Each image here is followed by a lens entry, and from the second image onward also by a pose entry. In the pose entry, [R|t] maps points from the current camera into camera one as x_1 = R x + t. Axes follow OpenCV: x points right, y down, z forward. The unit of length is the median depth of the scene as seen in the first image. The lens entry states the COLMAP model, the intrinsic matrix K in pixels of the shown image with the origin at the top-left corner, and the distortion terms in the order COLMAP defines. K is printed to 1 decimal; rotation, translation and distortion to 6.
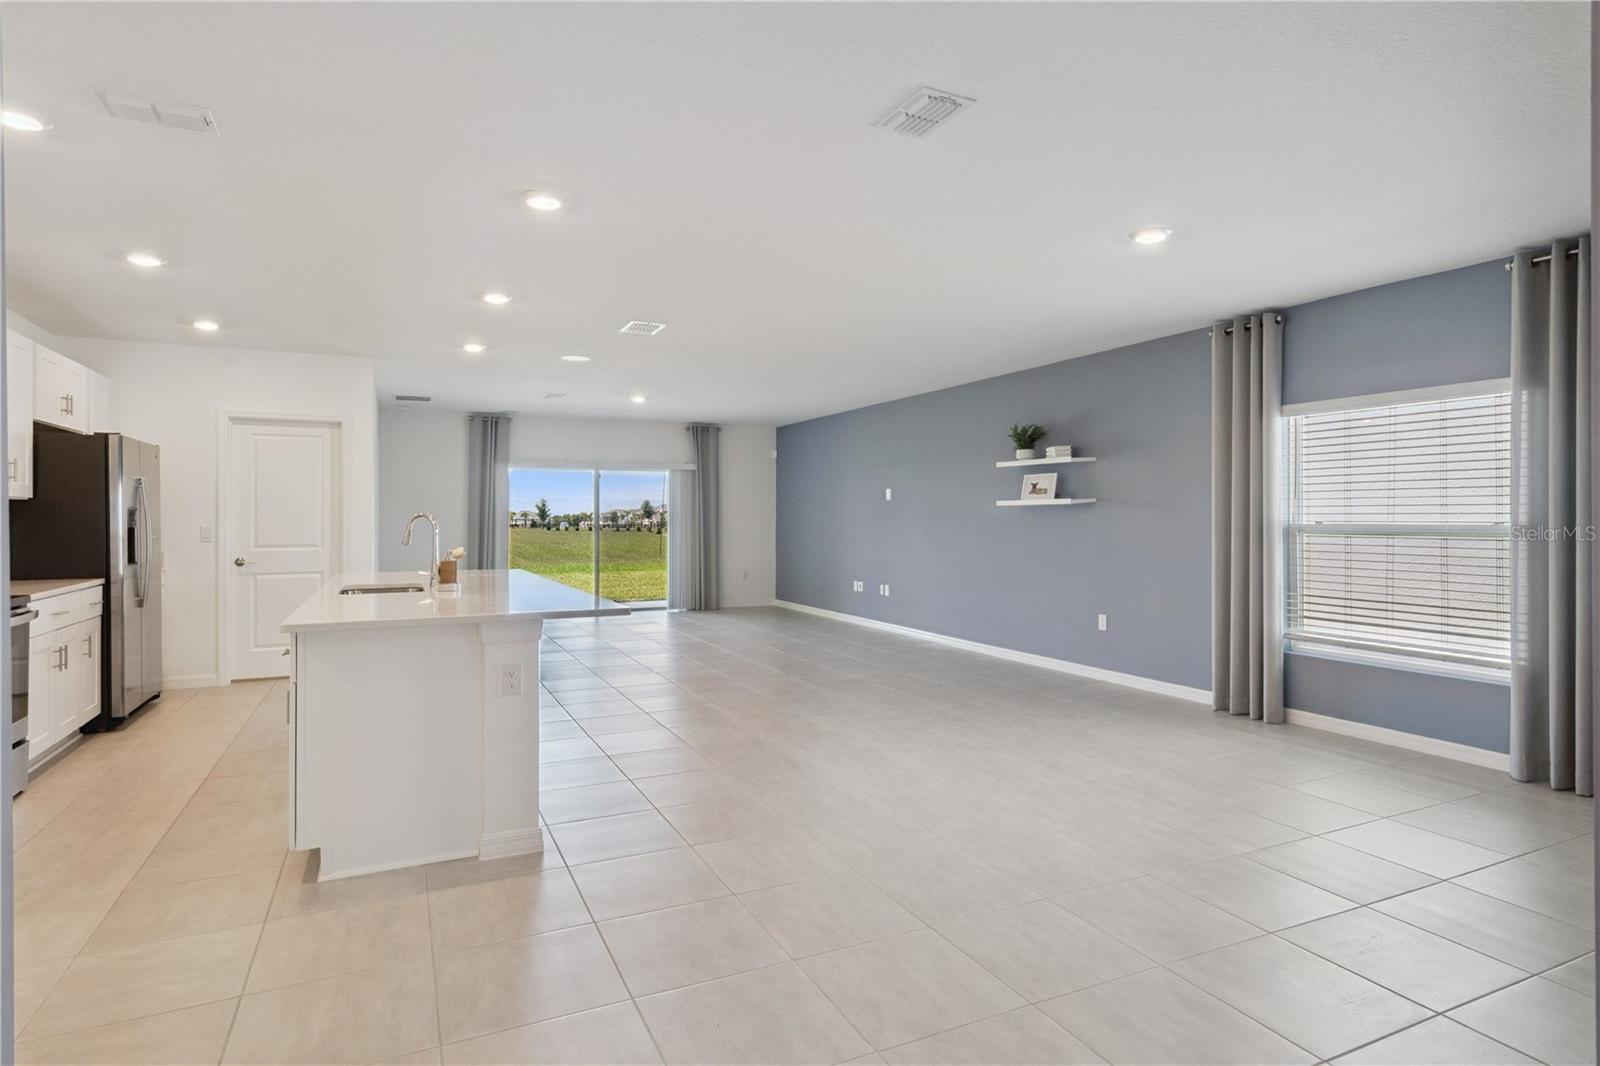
lens RADIAL K [[851.2, 0, 802.4], [0, 851.2, 510.0], [0, 0, 1]] dist [0.001664, 0.002263]
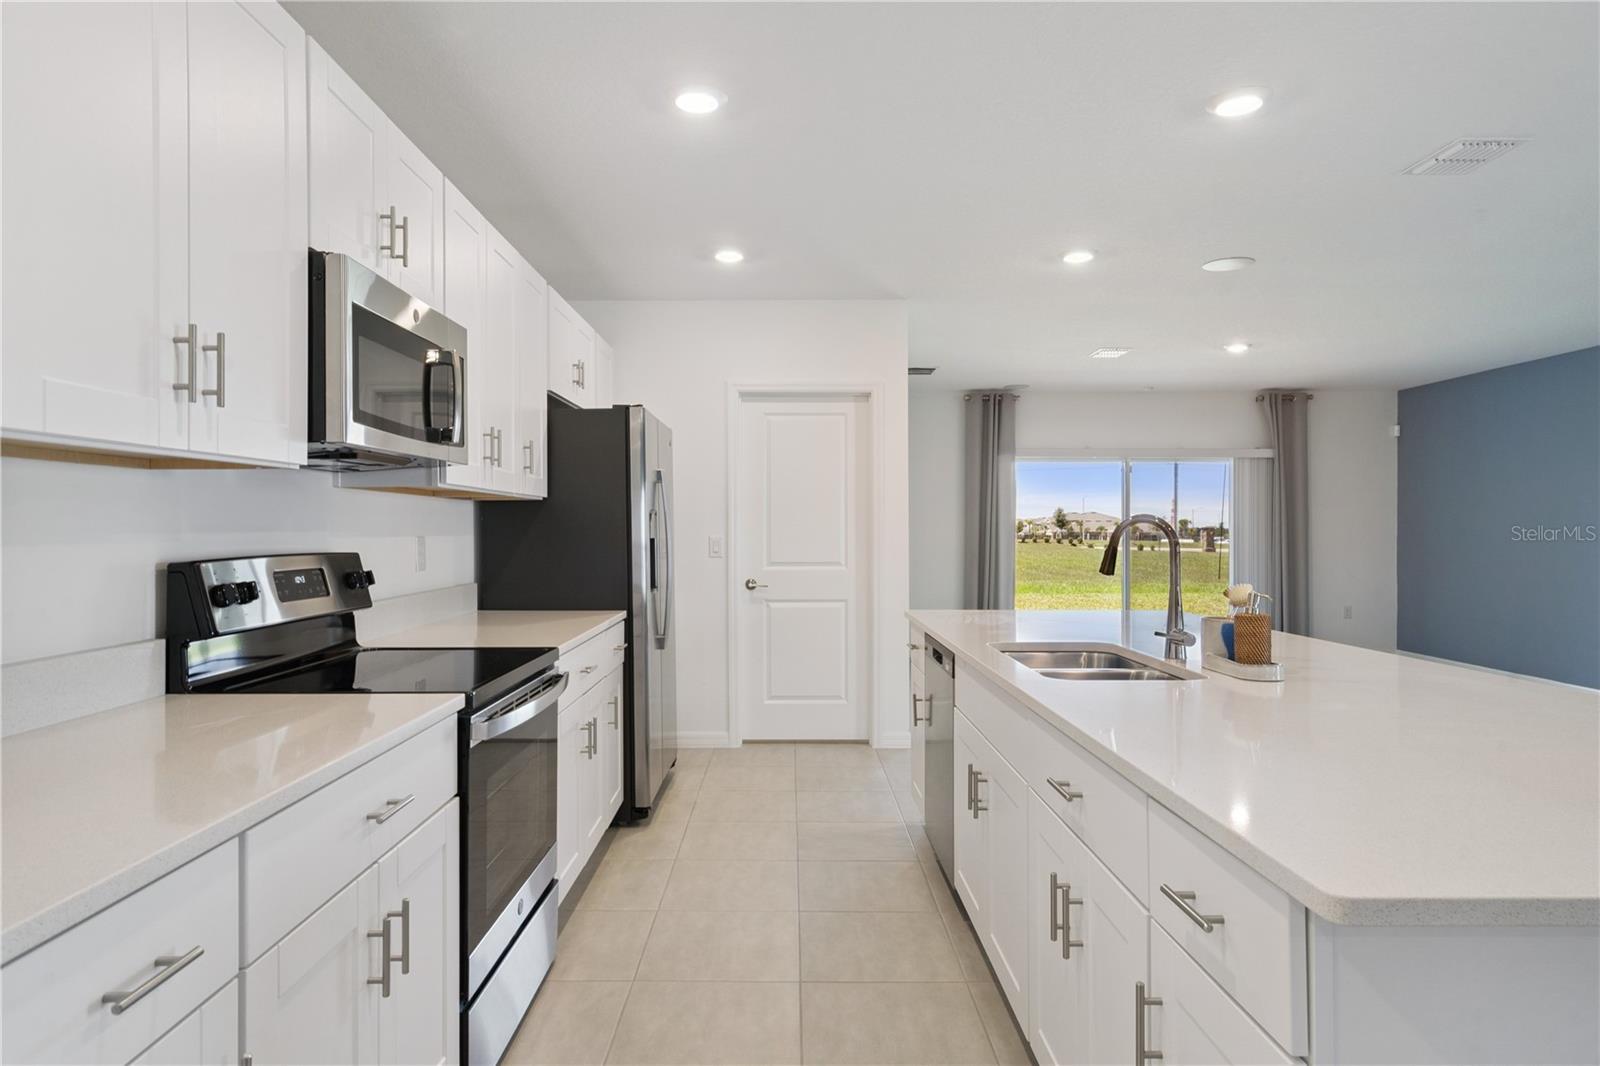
lens RADIAL K [[920.8, 0, 791.1], [0, 920.8, 527.6], [0, 0, 1]] dist [0.007225, -0.001688]
pose [[0.902731, -0.000112, -0.430205, -0.282143], [0.003825, 0.999963, 0.007766, 0.004651], [0.430188, -0.008656, 0.902698, 0.284906]]
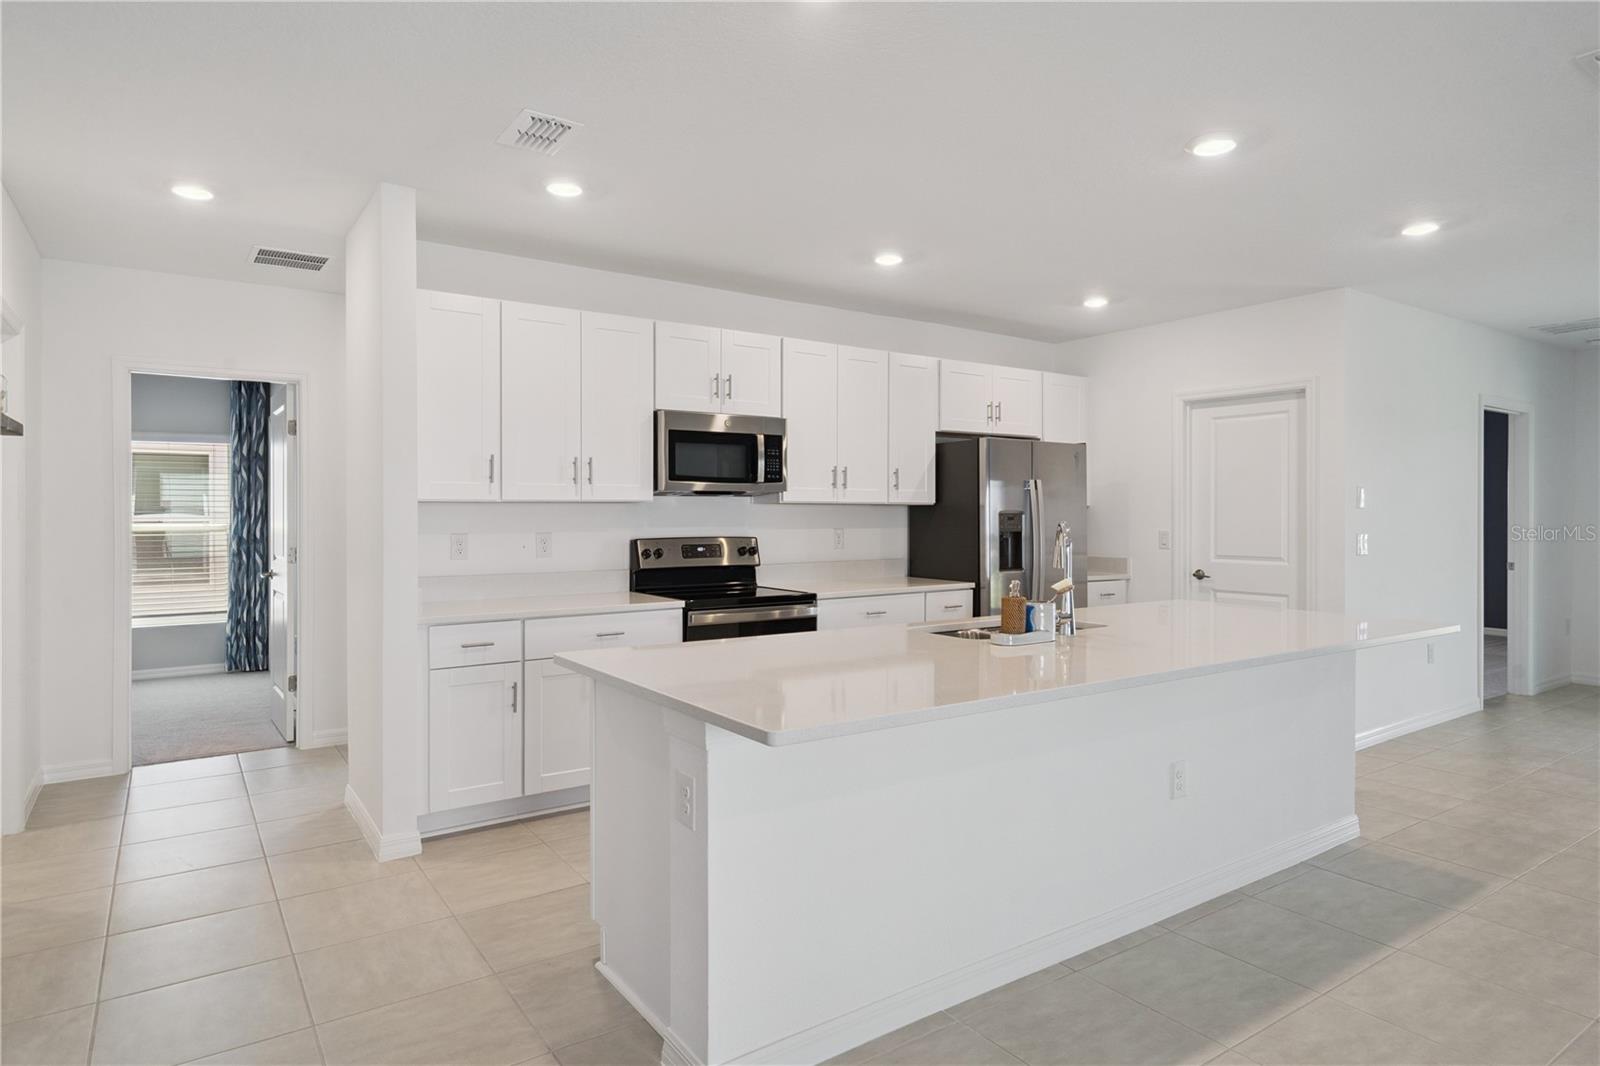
lens RADIAL K [[920.8, 0, 794.0], [0, 920.8, 512.4], [0, 0, 1]] dist [0.007225, -0.001688]
pose [[0.155191, 0.002105, -0.987882, 0.163919], [0.008771, 0.999955, 0.003508, -0.005931], [0.987846, -0.009209, 0.155166, 0.480372]]
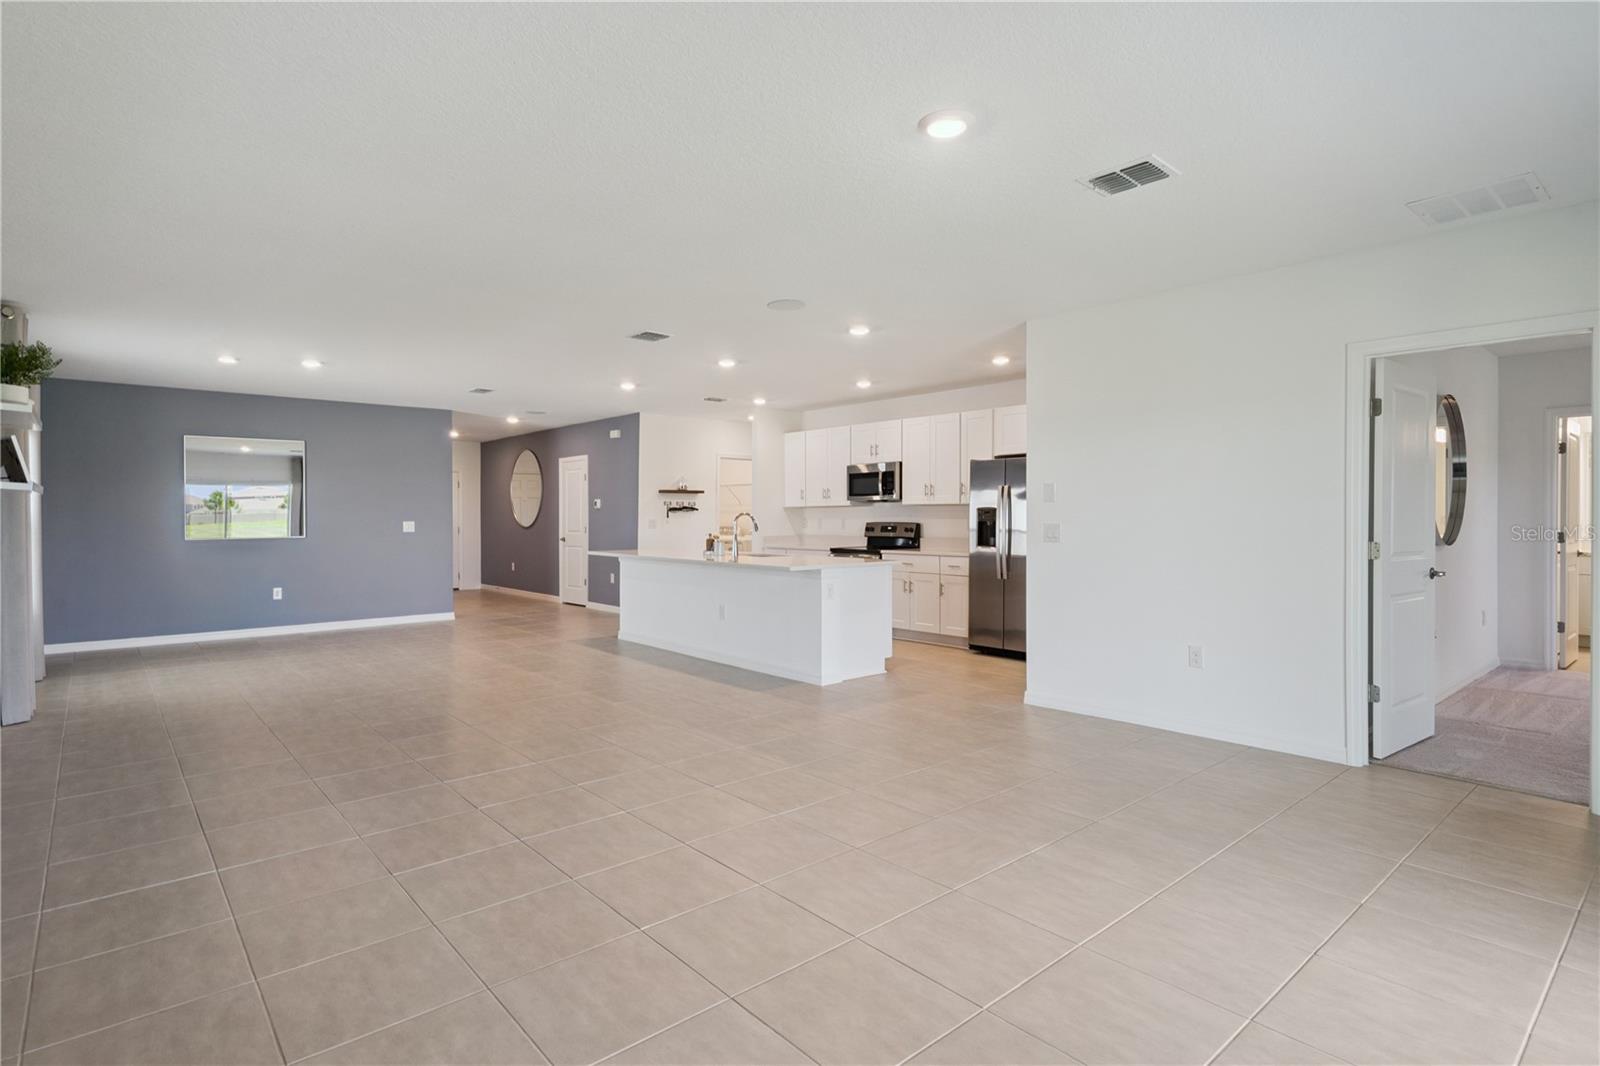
lens RADIAL K [[851.2, 0, 797.5], [0, 851.2, 521.7], [0, 0, 1]] dist [0.001664, 0.002263]
pose [[-0.968153, 0.004395, -0.250321, -0.090995], [0.005680, 0.999974, -0.004411, 0.021093], [0.250295, -0.005692, -0.968153, 1.881717]]
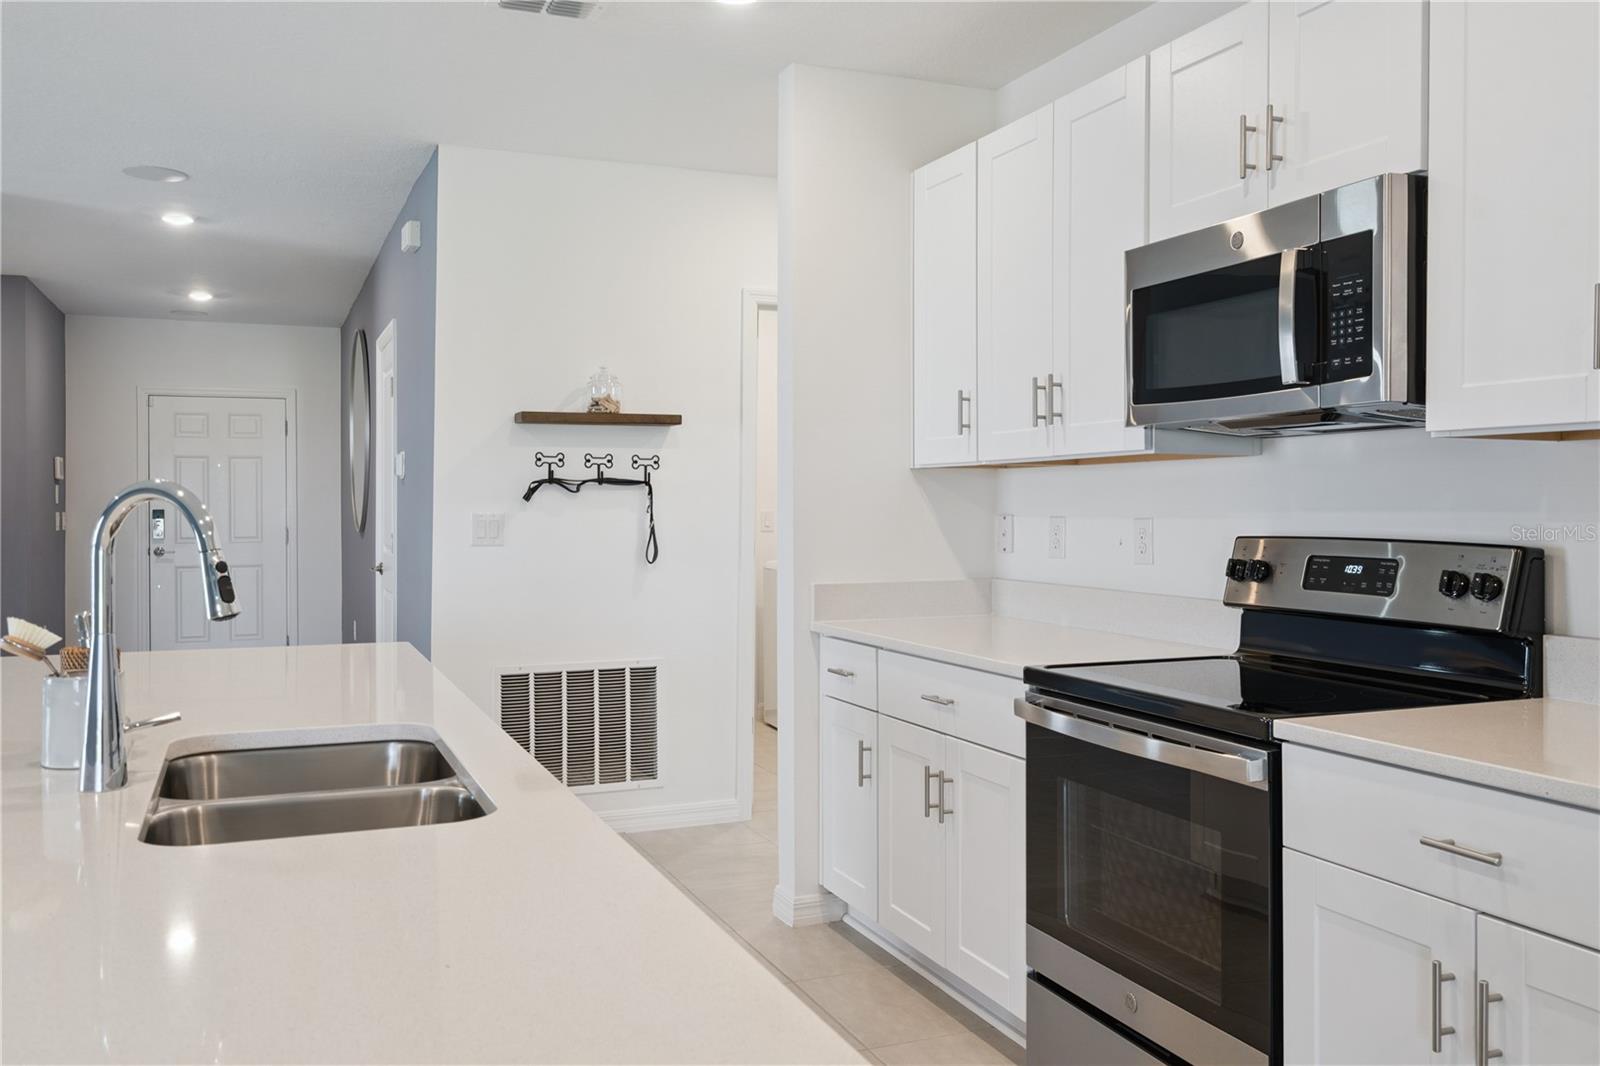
lens RADIAL K [[1356.7, 0, 783.1], [0, 1356.7, 511.0], [0, 0, 1]] dist [-0.010021, 0.011668]
pose [[-0.996633, 0.001018, 0.081984, -0.459063], [0.000513, 0.999981, -0.006172, 0.010629], [-0.081989, -0.006110, -0.996614, 0.963442]]
